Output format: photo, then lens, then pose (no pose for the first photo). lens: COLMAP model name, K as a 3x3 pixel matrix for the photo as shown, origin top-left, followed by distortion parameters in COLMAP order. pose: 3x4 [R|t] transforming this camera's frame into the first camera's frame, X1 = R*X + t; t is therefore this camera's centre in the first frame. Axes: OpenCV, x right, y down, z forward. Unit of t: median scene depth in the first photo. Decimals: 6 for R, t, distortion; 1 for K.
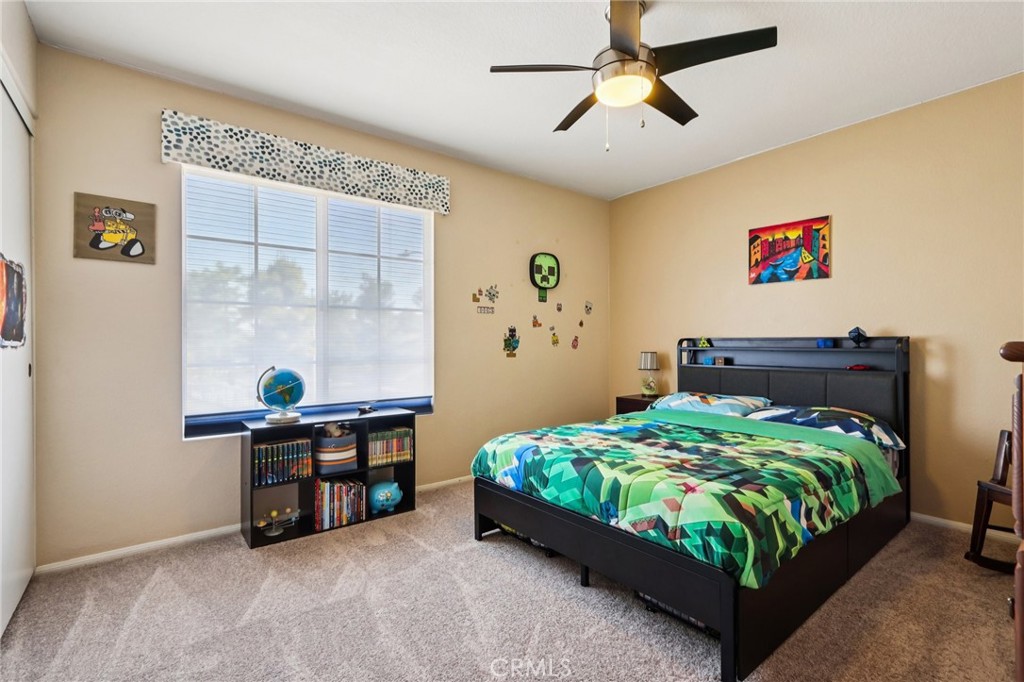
lens RADIAL K [[469.1, 0, 516.5], [0, 469.1, 346.7], [0, 0, 1]] dist [0.000689, 0.000185]
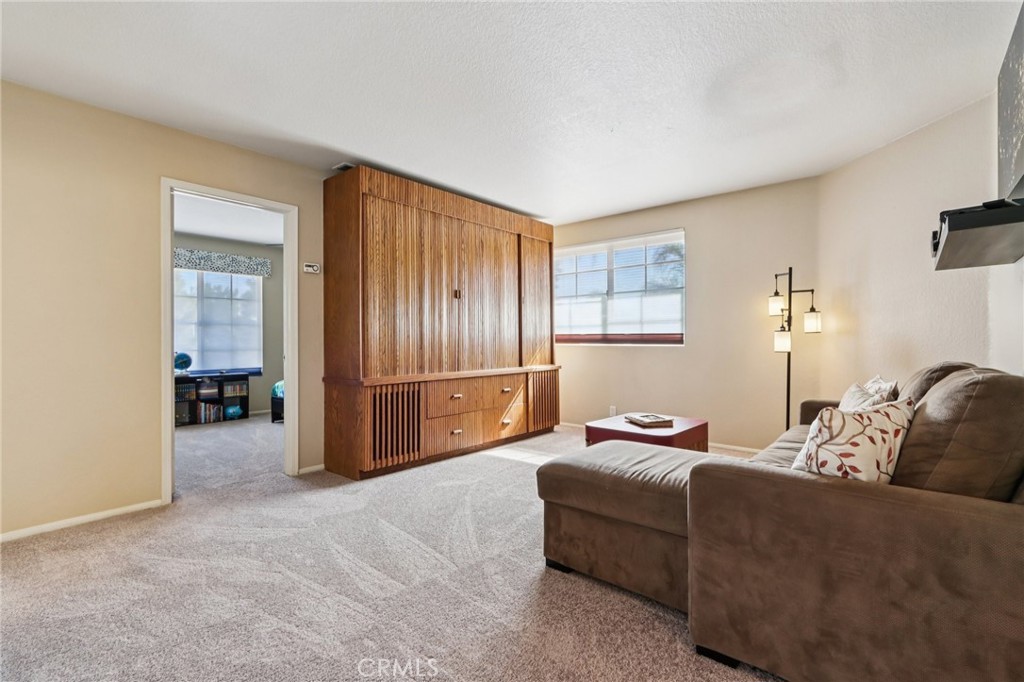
lens RADIAL K [[469.1, 0, 516.5], [0, 469.1, 346.7], [0, 0, 1]] dist [0.000689, 0.000185]
pose [[0.980379, 0.000035, 0.197123, 0.604103], [-0.001287, 0.999980, 0.006220, 0.003130], [-0.197119, -0.006352, 0.980359, -1.448605]]
